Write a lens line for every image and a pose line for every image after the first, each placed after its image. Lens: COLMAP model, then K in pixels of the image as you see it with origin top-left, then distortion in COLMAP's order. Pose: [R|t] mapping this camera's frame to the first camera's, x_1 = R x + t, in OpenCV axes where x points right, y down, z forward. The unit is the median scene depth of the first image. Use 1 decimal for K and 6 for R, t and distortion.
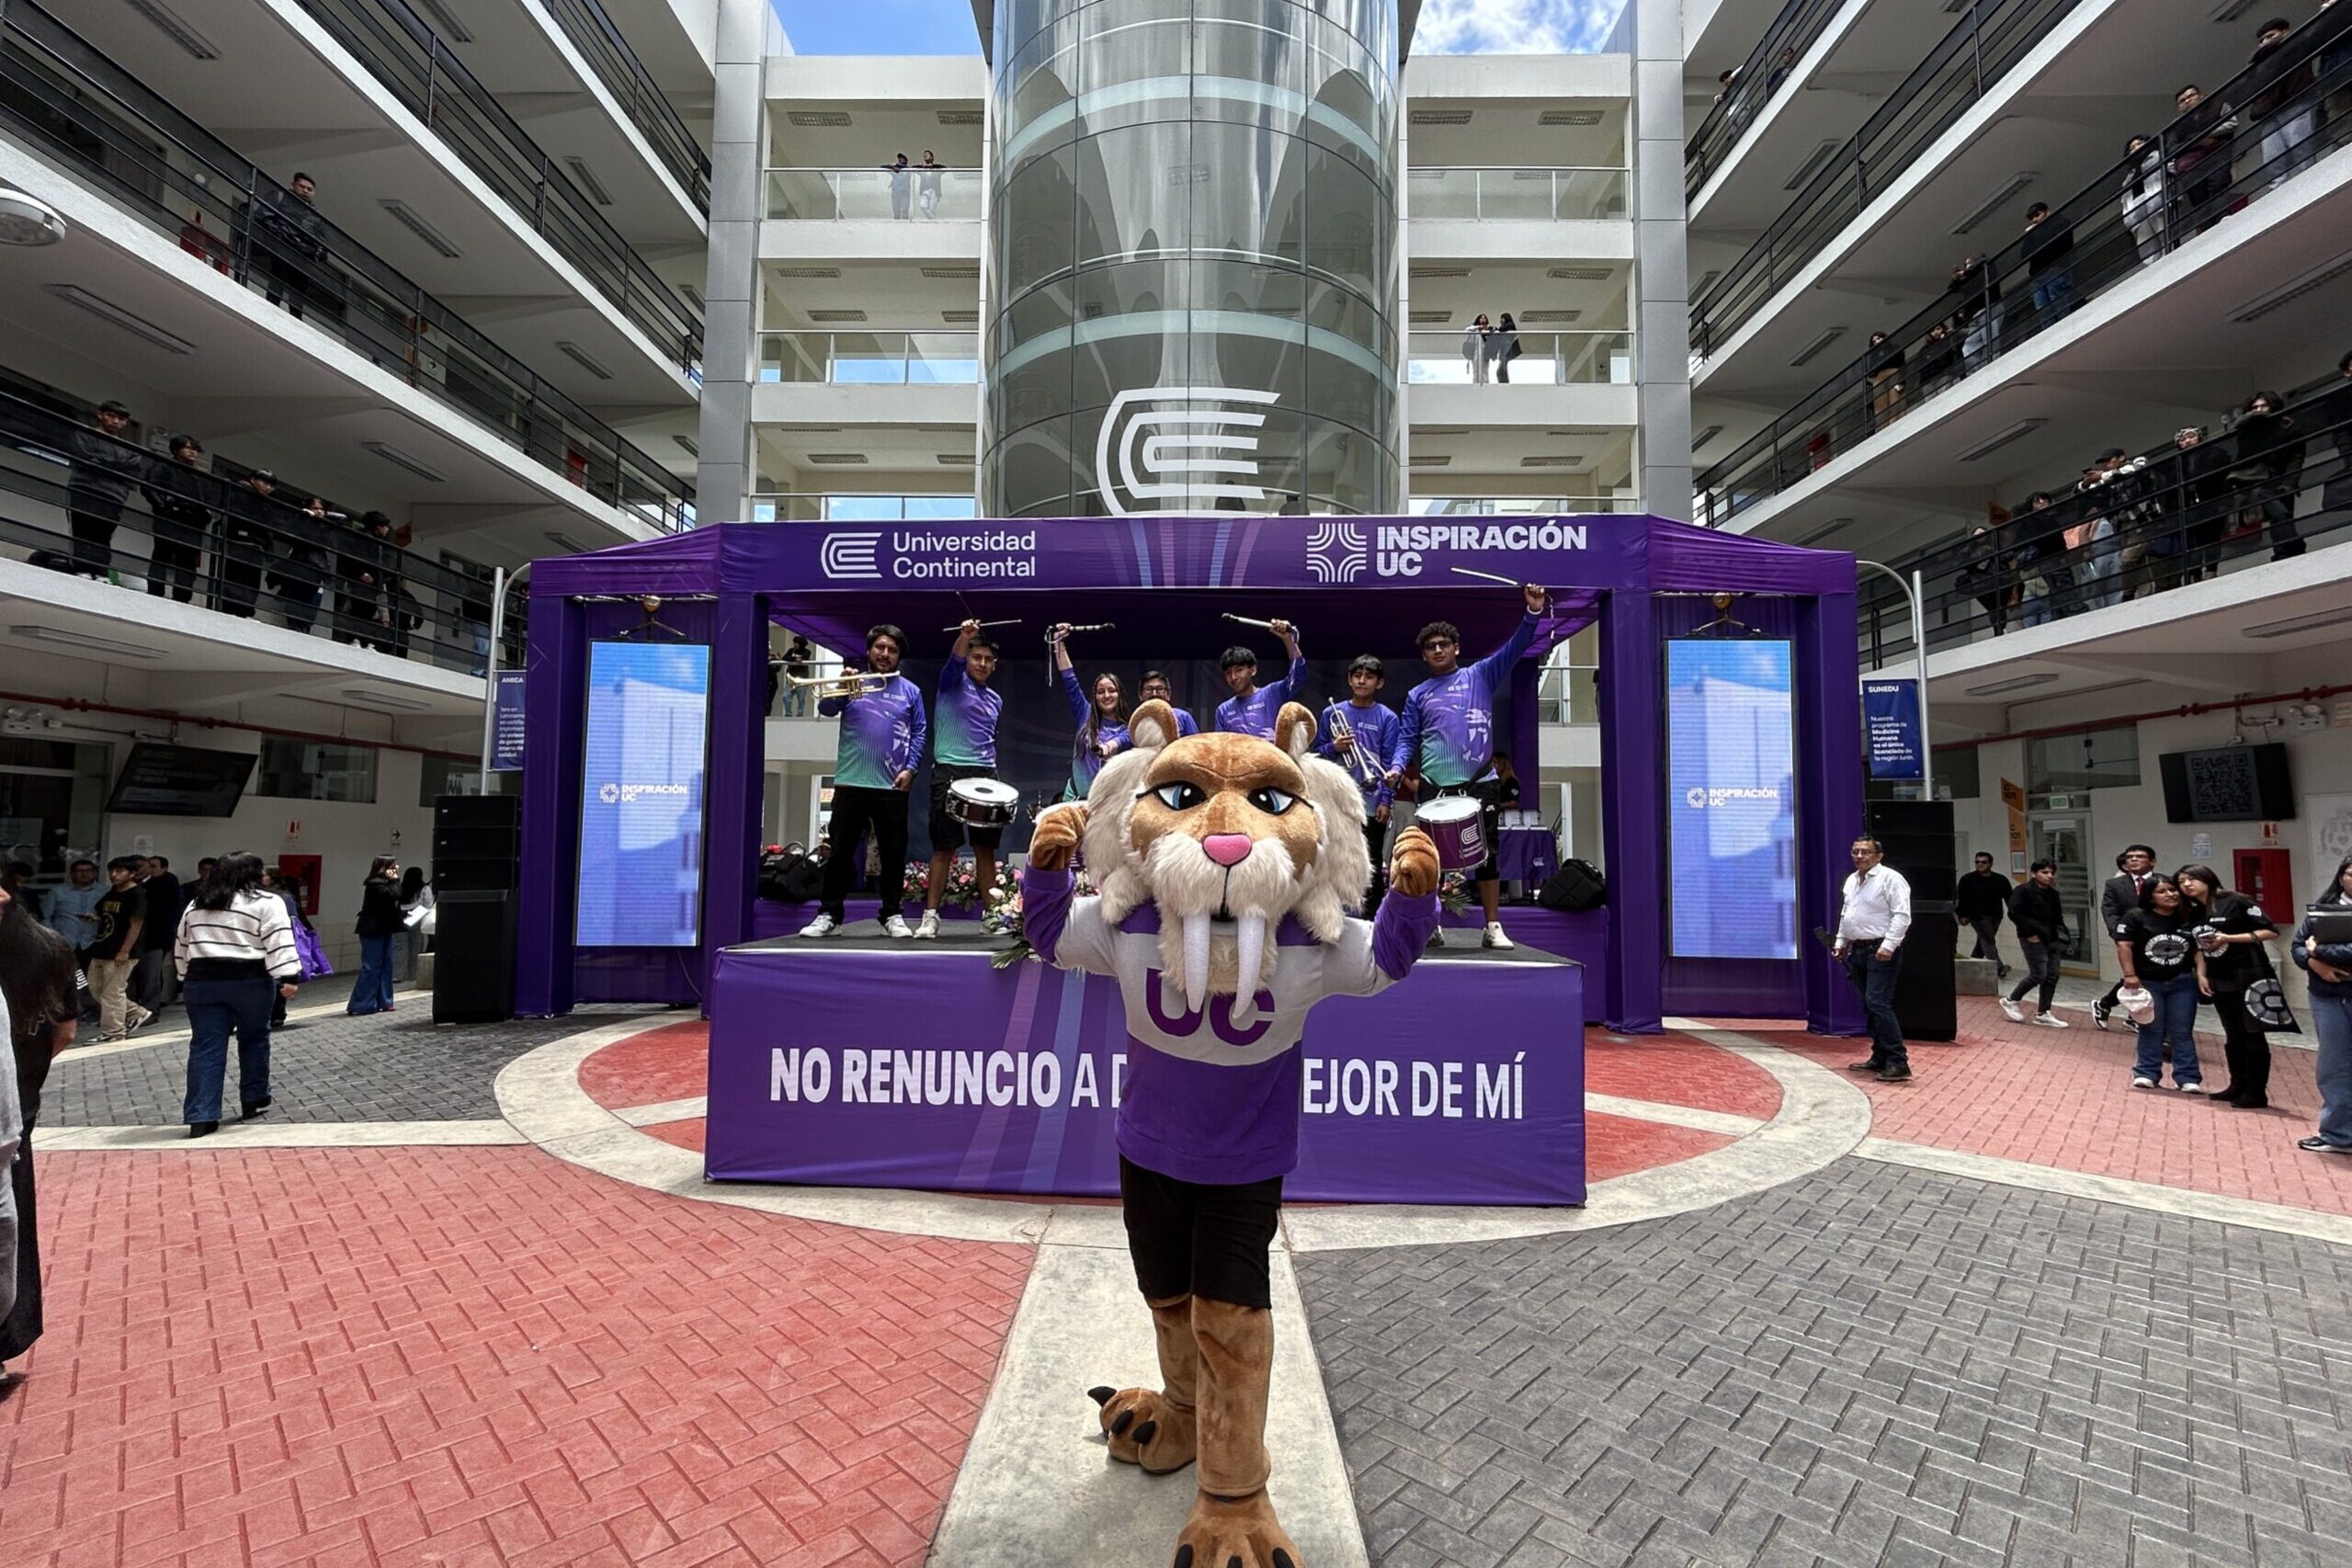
lens RADIAL K [[1050.0, 0, 1167.0], [0, 1050.0, 792.2], [0, 0, 1]] dist [-0.002470, -0.001977]
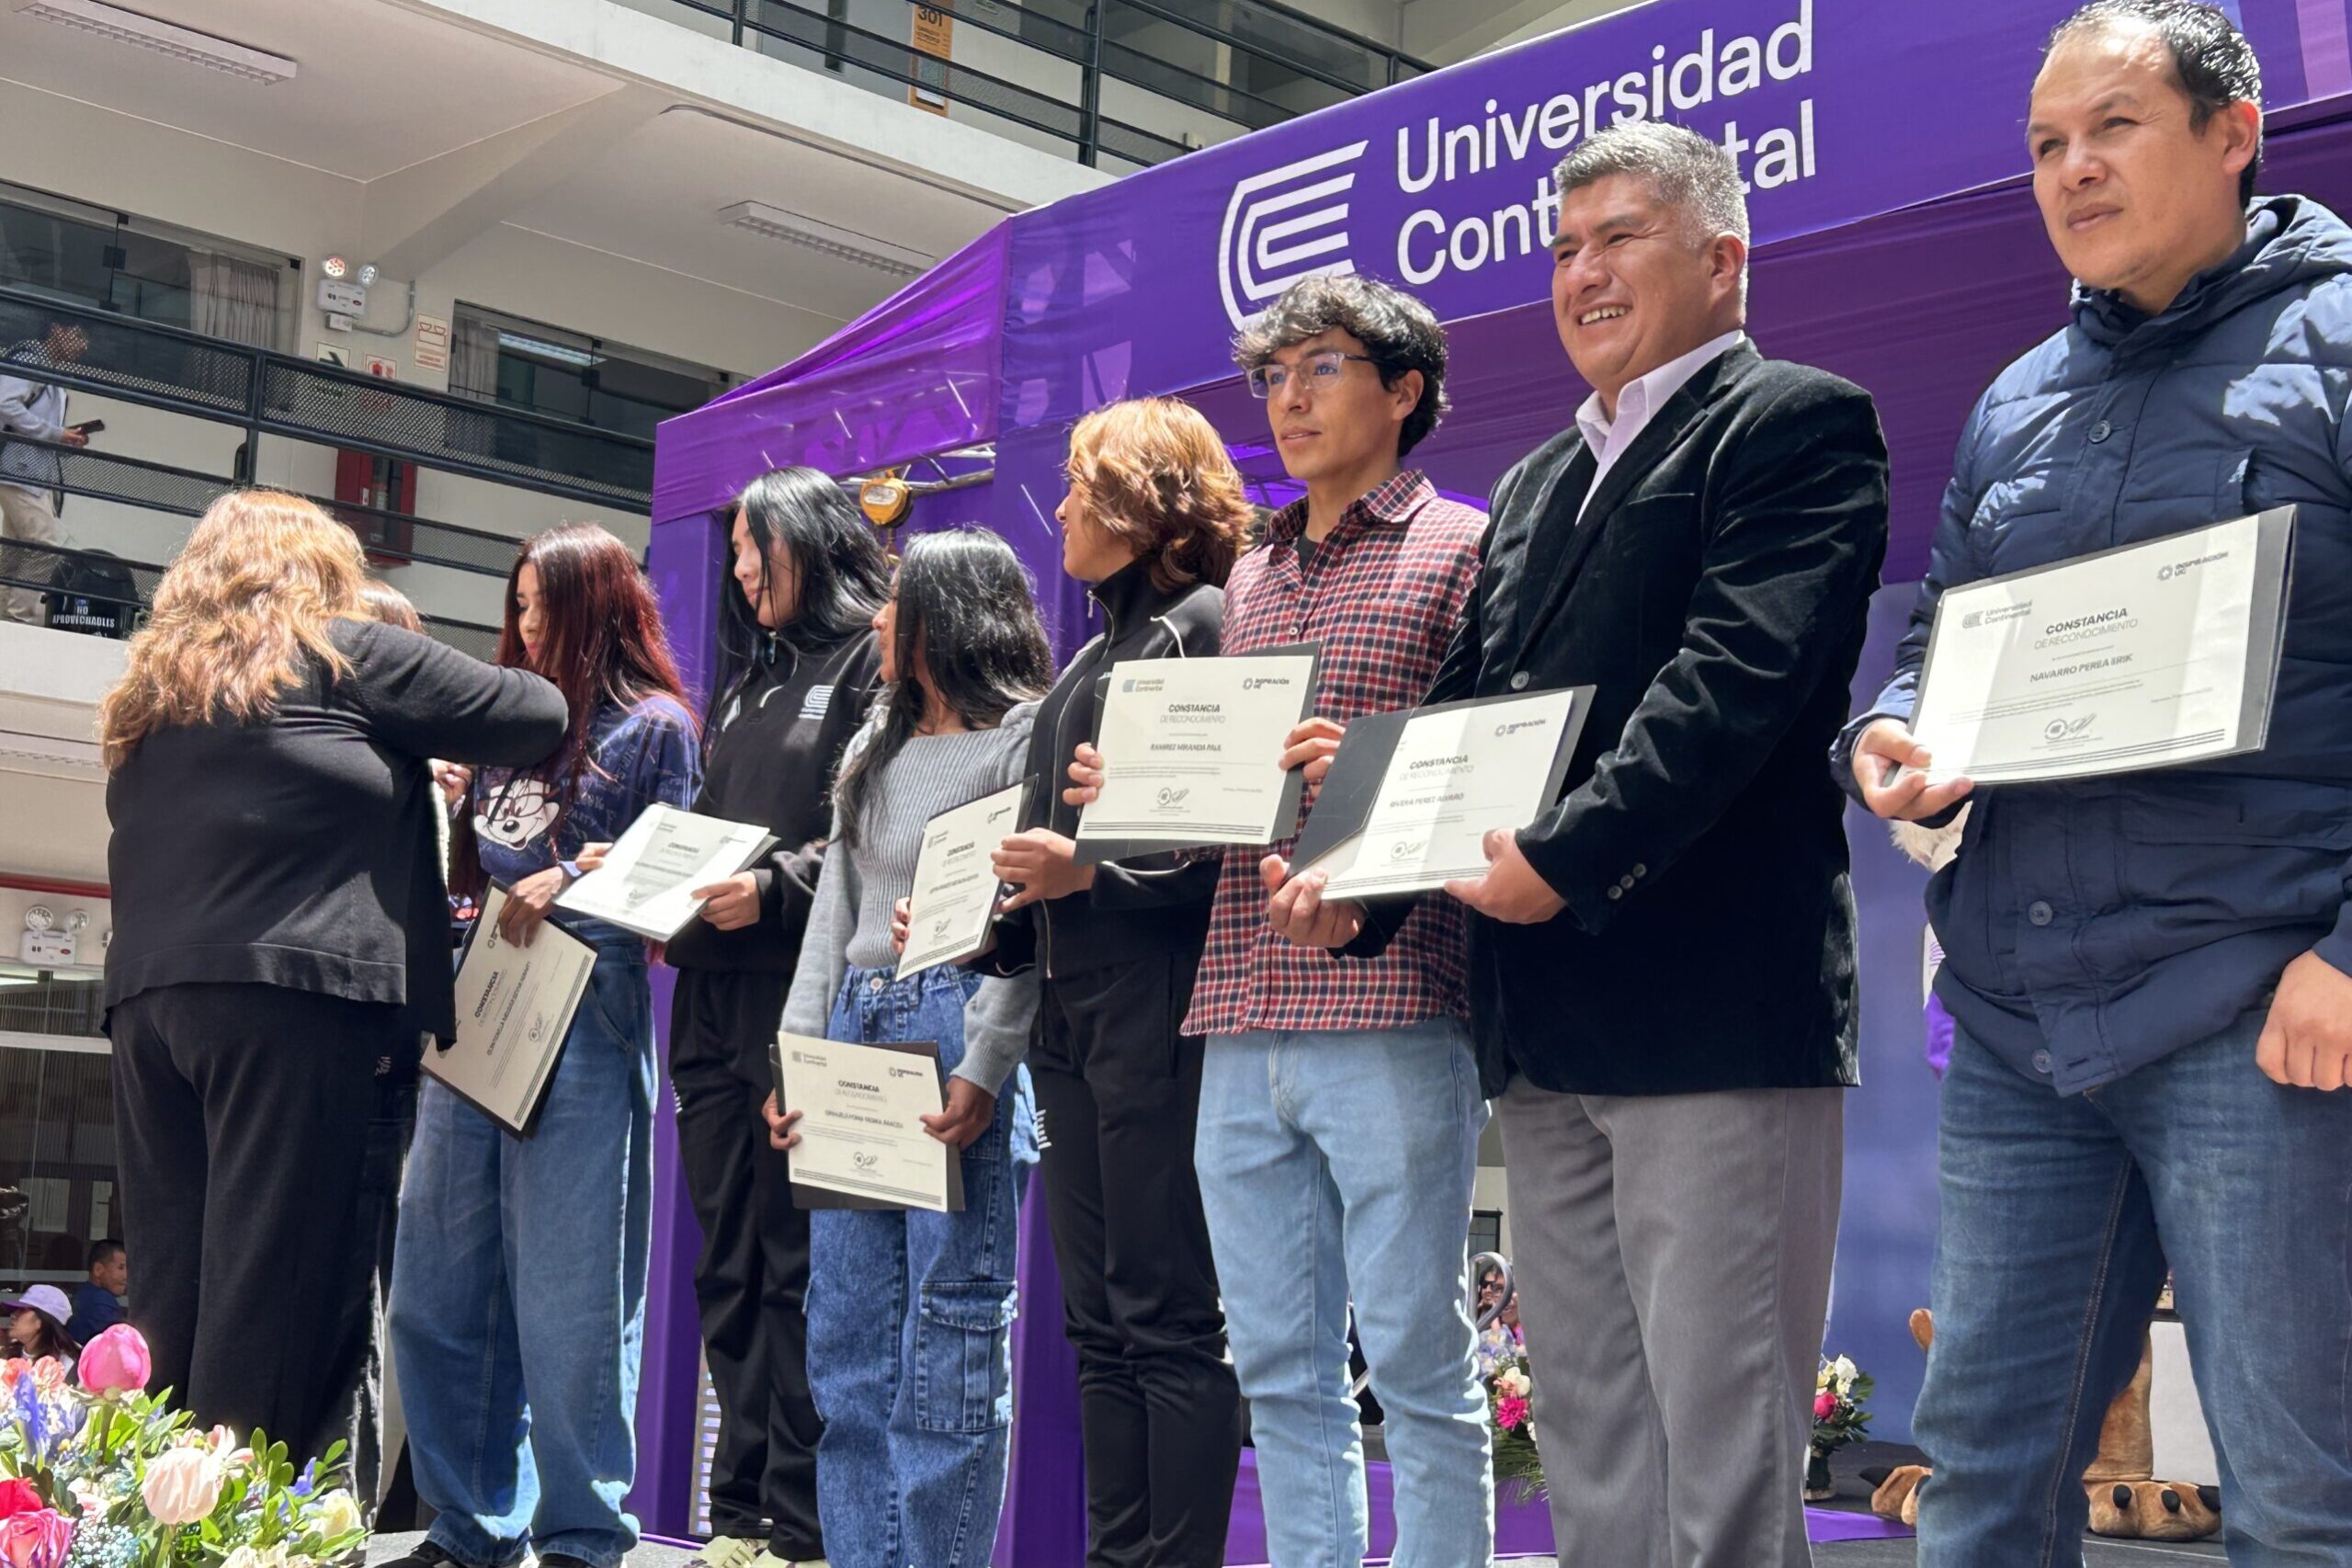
lens RADIAL K [[3256.3, 0, 1128.3], [0, 3256.3, 827.2], [0, 0, 1]] dist [0.084919, 0.000000]
pose [[0.693688, -0.064601, -0.717373, 0.291409], [0.005237, 0.996396, -0.084664, 0.009768], [0.720257, 0.054973, 0.691526, 0.347100]]
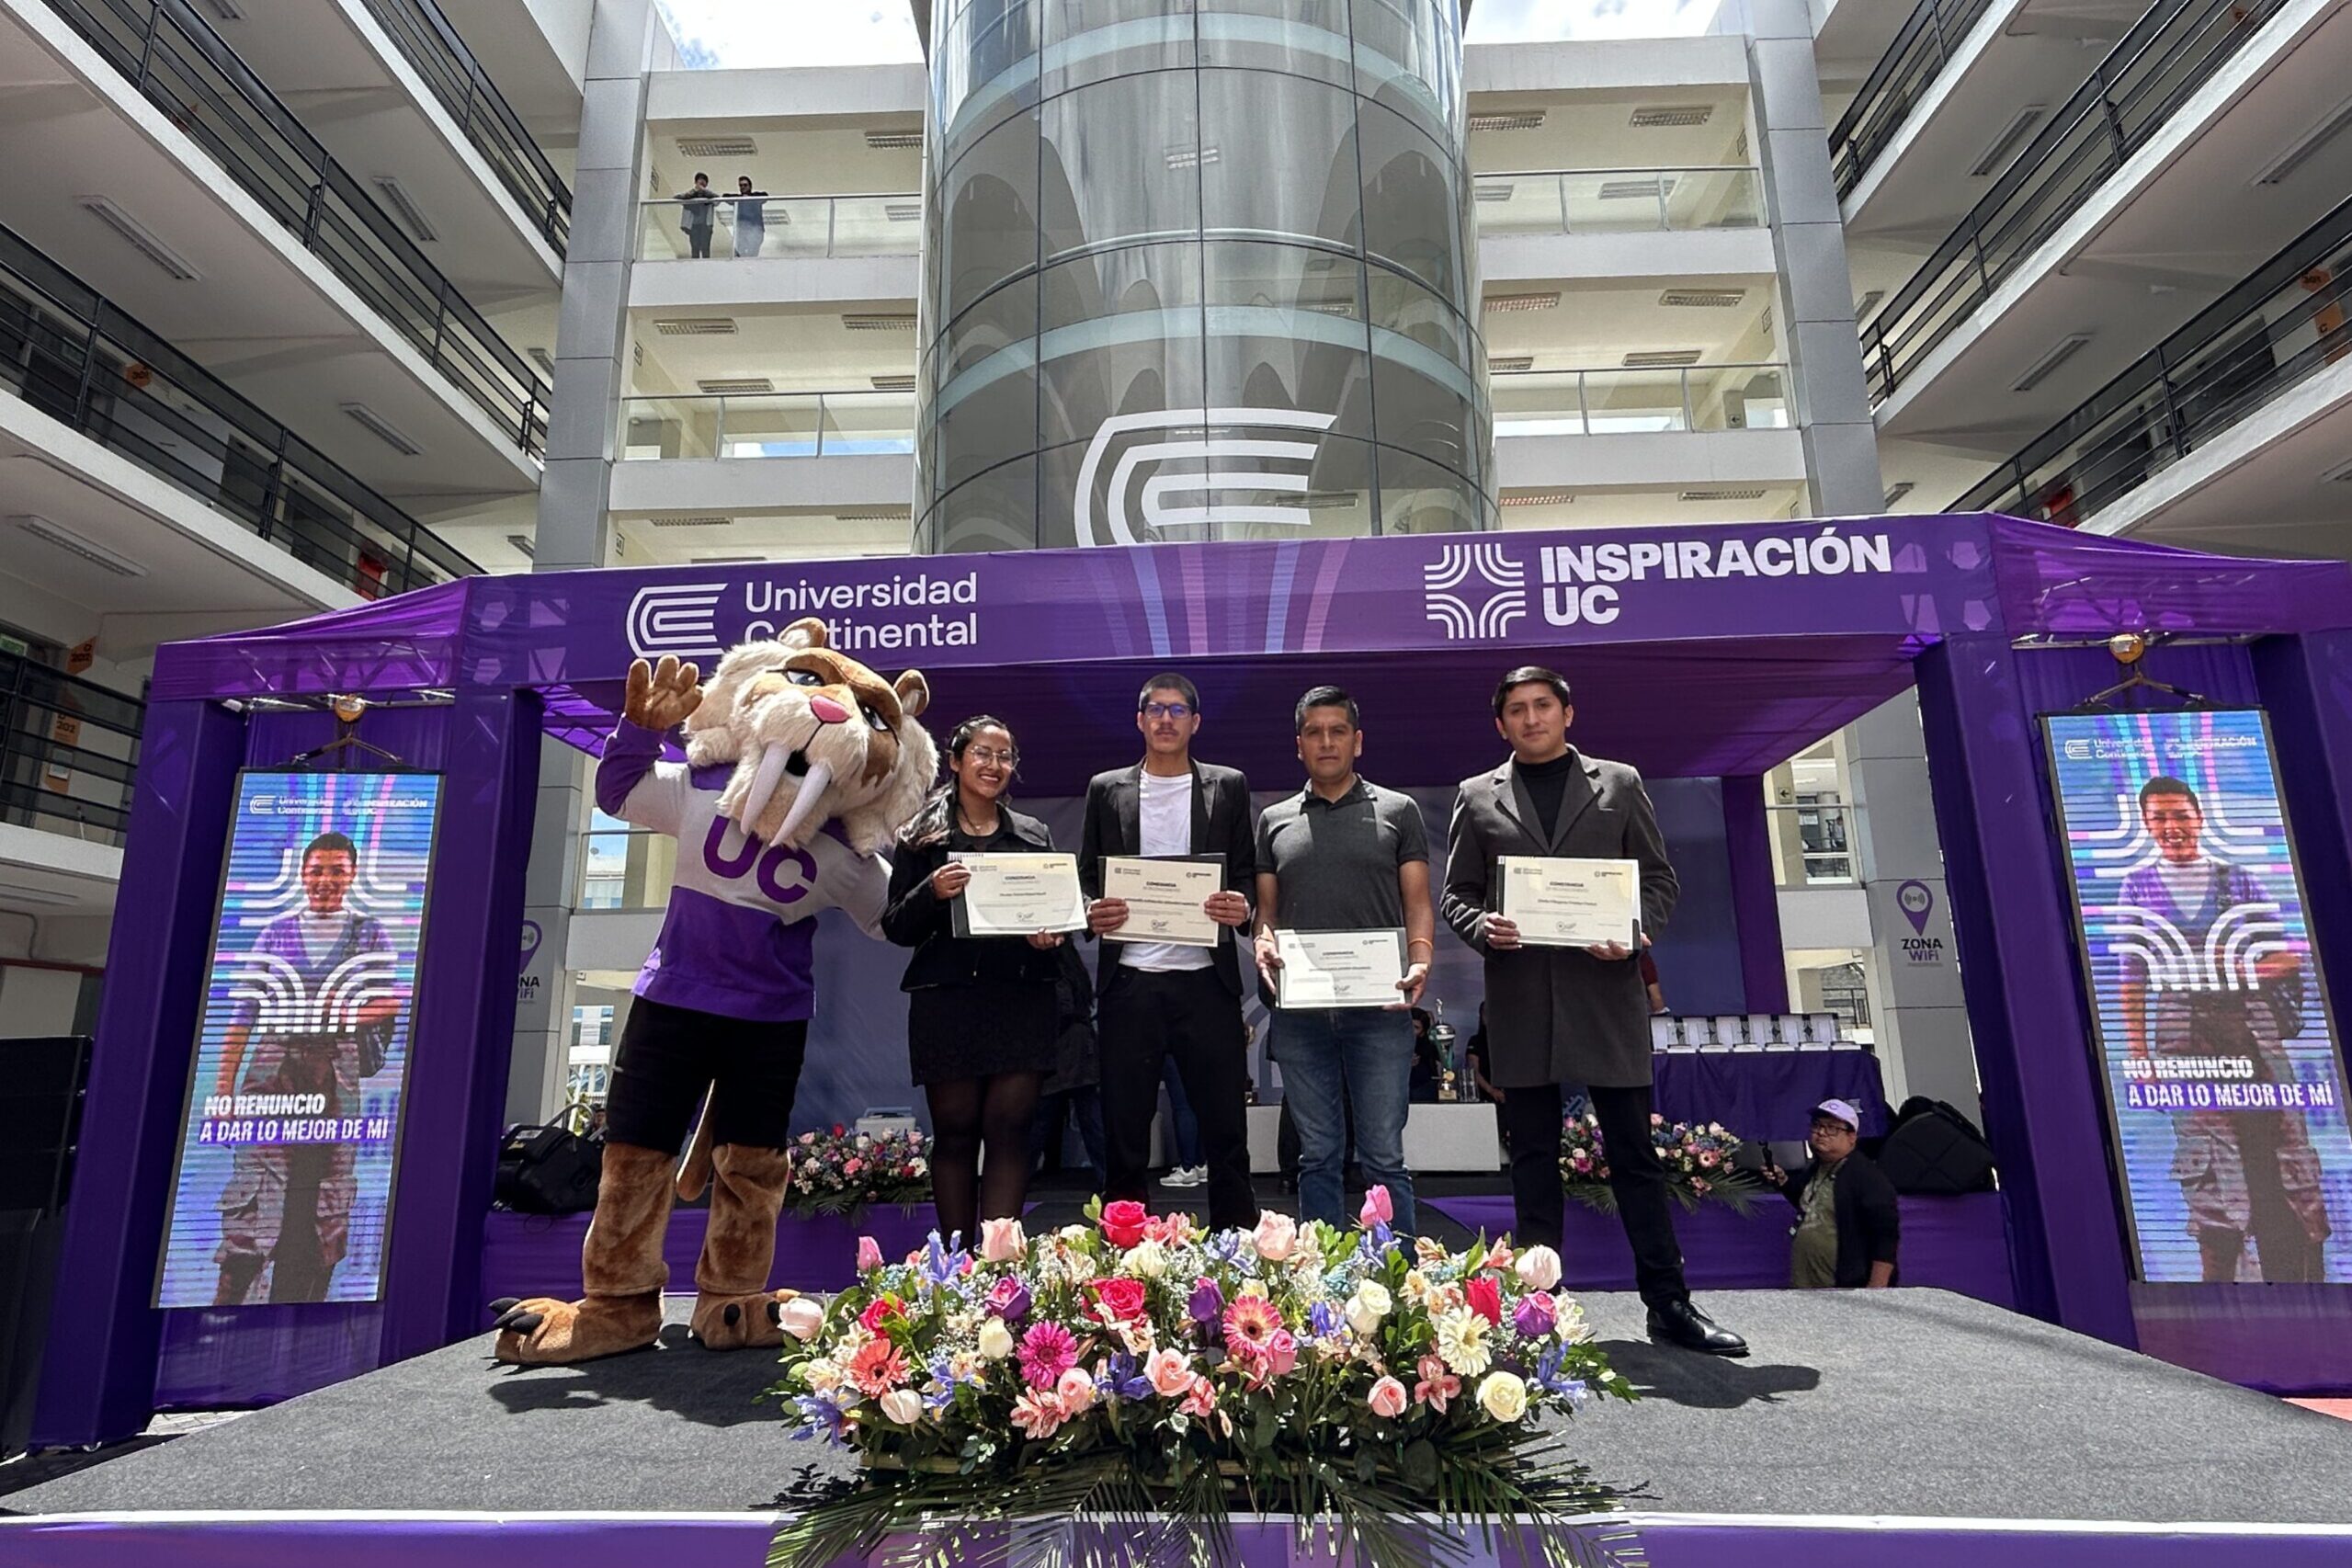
lens RADIAL K [[1284.6, 0, 1158.5], [0, 1284.6, 777.4], [0, 0, 1]] dist [-0.002065, -0.003155]
pose [[0.999622, -0.027403, -0.002291, -0.020599], [0.026600, 0.984711, -0.172152, -0.000126], [0.006973, 0.172026, 0.985068, 0.274025]]
